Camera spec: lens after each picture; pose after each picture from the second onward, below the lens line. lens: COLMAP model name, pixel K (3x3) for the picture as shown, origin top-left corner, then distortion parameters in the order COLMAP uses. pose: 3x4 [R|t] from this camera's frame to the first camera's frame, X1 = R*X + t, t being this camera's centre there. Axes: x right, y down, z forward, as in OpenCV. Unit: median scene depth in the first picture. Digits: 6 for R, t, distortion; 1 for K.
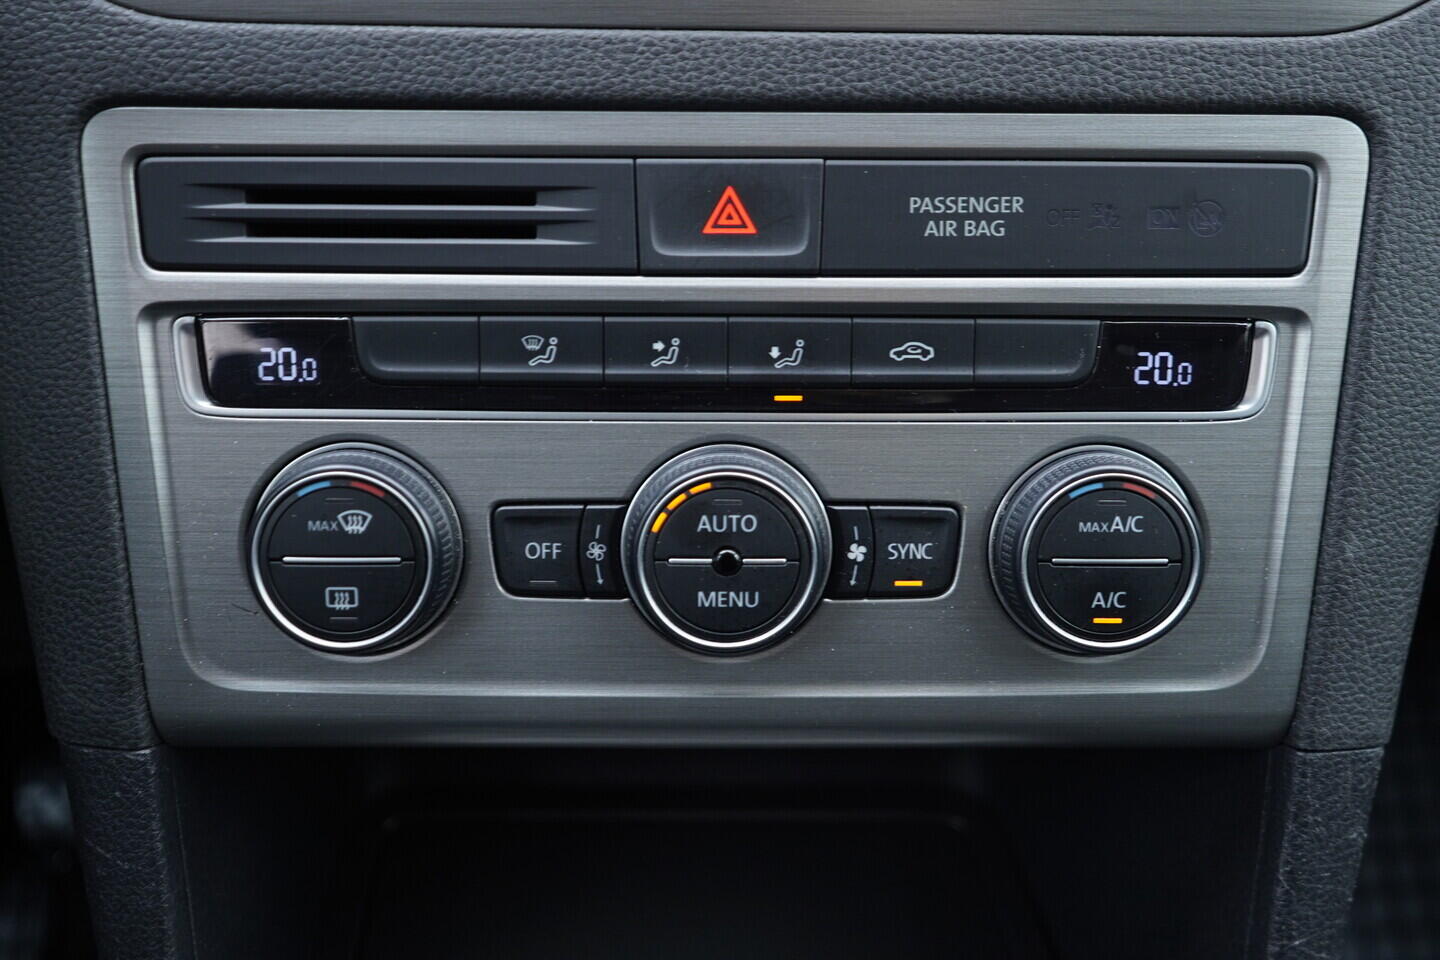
lens RADIAL K [[1475.5, 0, 722.5], [0, 1475.5, 481.3], [0, 0, 1]] dist [0.008096, 0.000000]
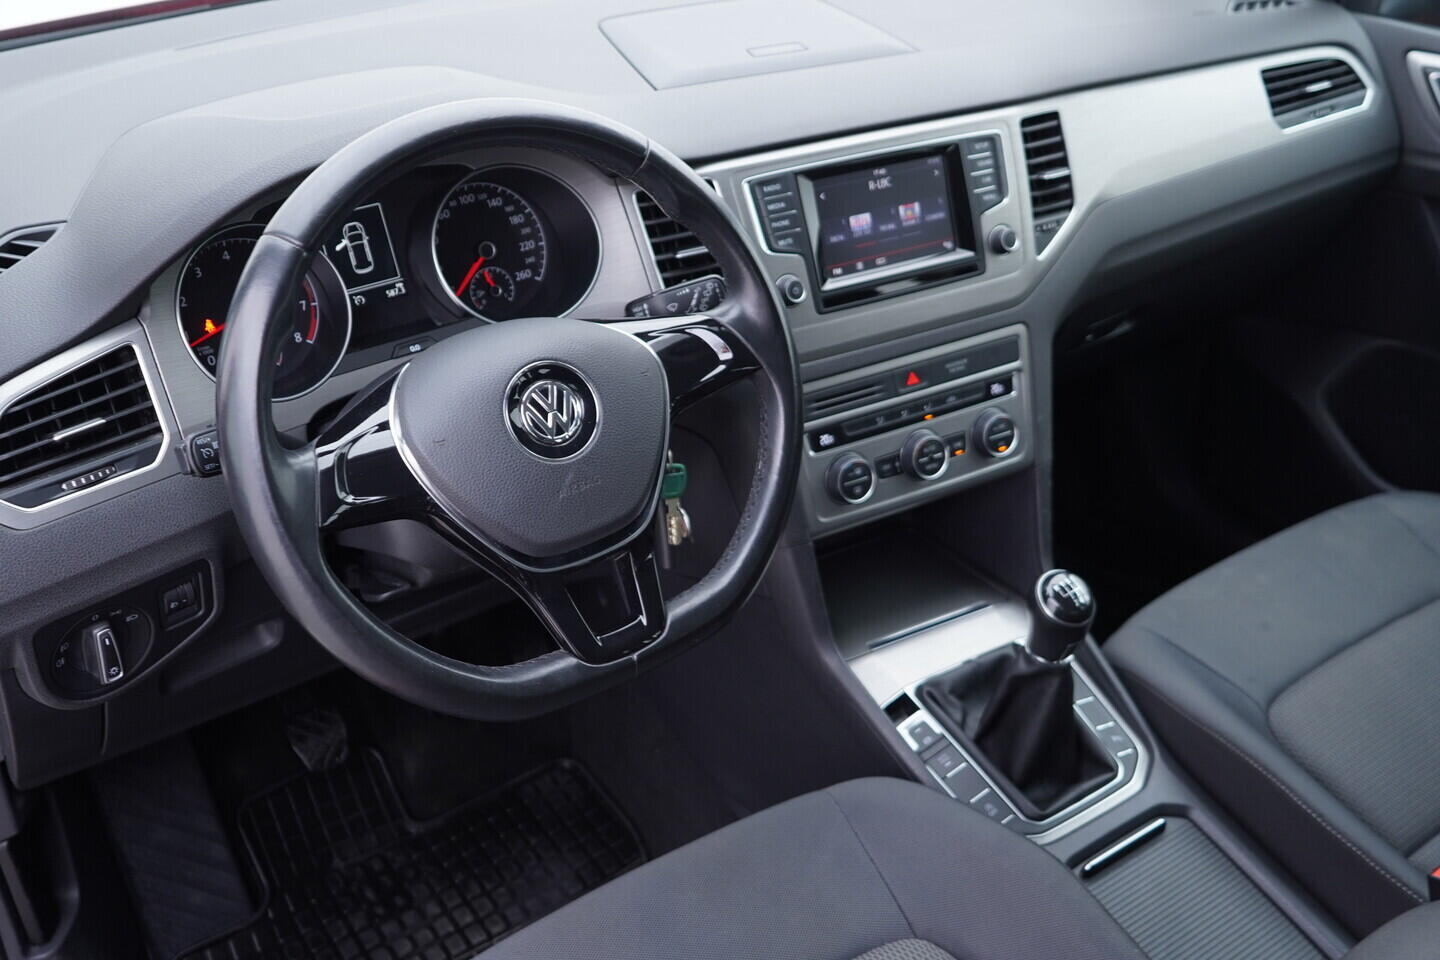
lens RADIAL K [[1475.5, 0, 718.3], [0, 1475.5, 479.7], [0, 0, 1]] dist [0.008096, 0.000000]
pose [[0.872495, -0.264200, 0.411035, -2.266786], [0.234989, 0.964425, 0.121097, -0.537084], [-0.428407, -0.009068, 0.903541, -2.560641]]
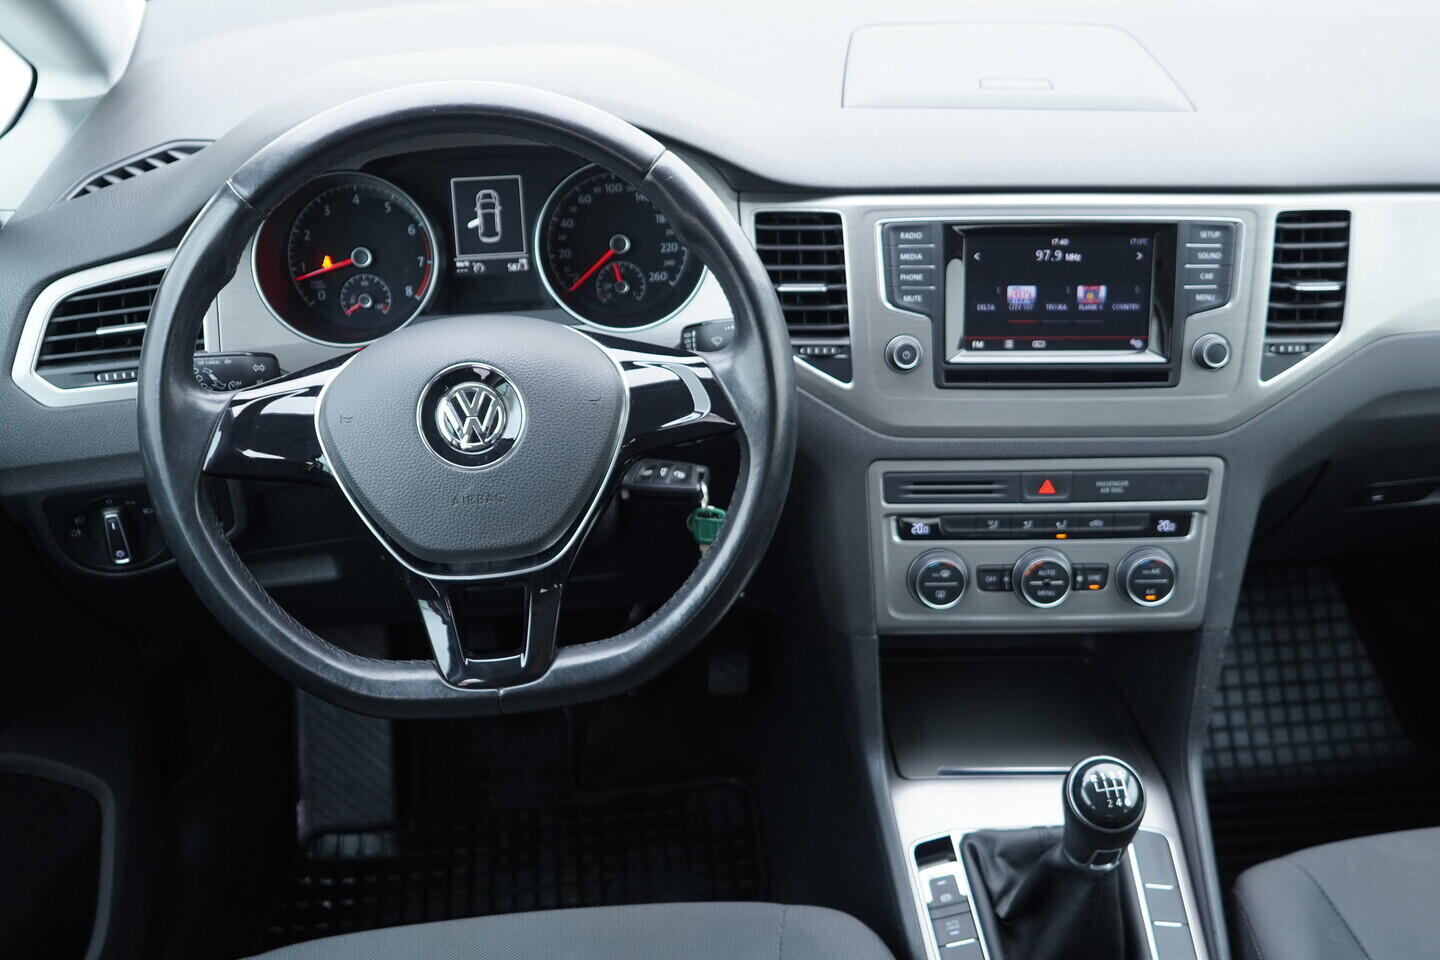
lens RADIAL K [[1475.5, 0, 721.3], [0, 1475.5, 481.3], [0, 0, 1]] dist [0.008096, 0.000000]
pose [[0.999912, -0.013171, -0.001396, -0.772007], [0.013239, 0.997170, 0.074006, -0.464643], [0.000417, -0.074018, 0.997257, -2.553823]]
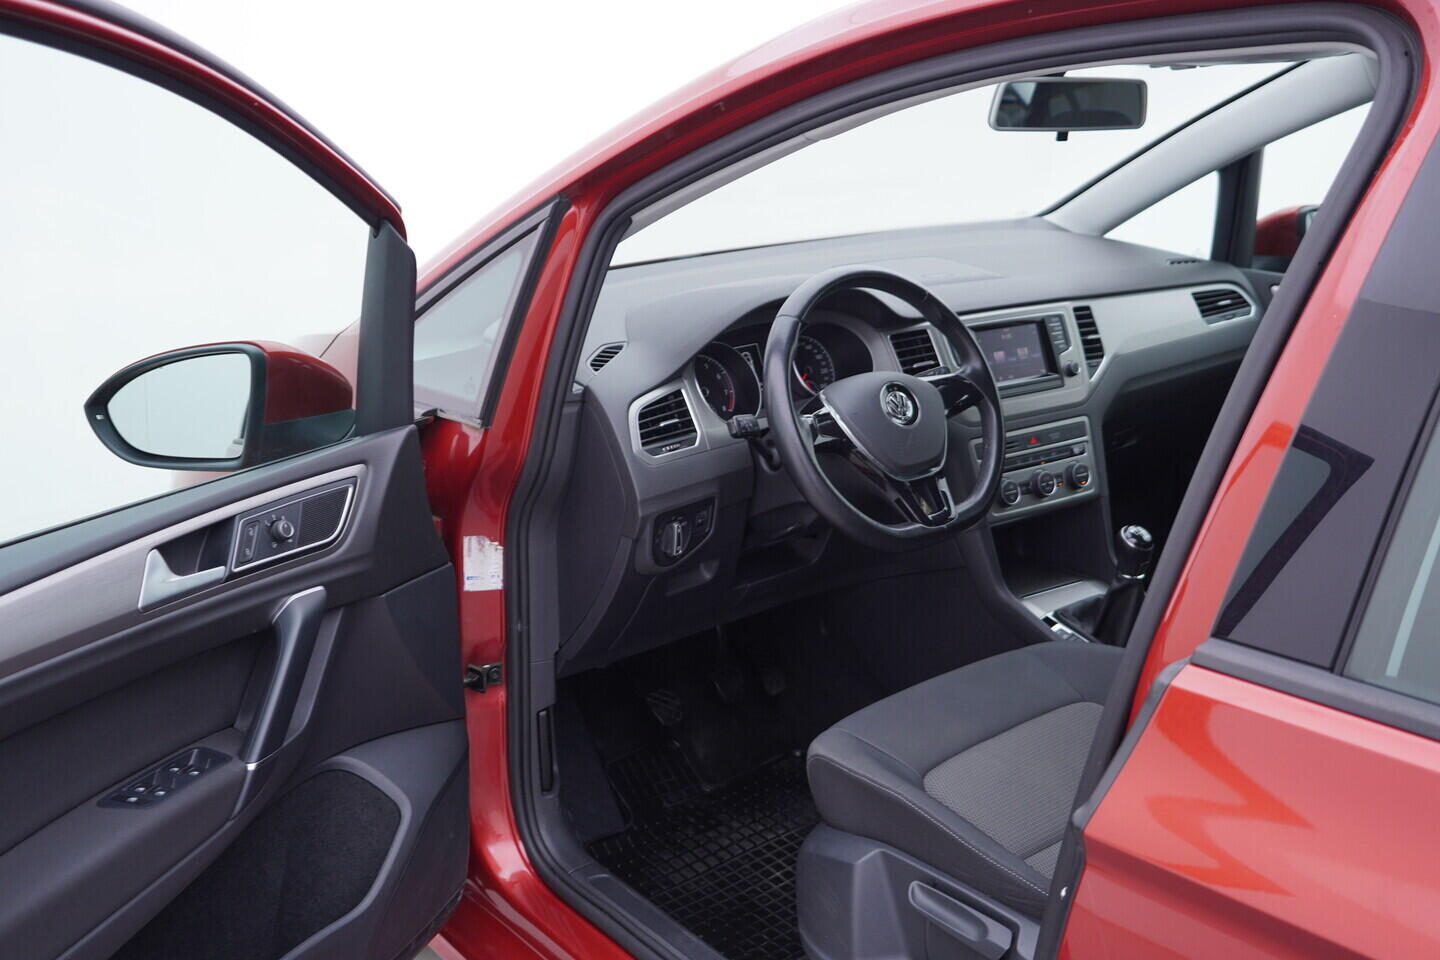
lens RADIAL K [[1475.5, 0, 719.6], [0, 1475.5, 477.6], [0, 0, 1]] dist [0.008096, 0.000000]
pose [[0.832308, -0.176312, 0.525526, -5.312845], [0.278008, 0.952981, -0.120578, 0.465871], [-0.479556, 0.246458, 0.842190, -4.542594]]
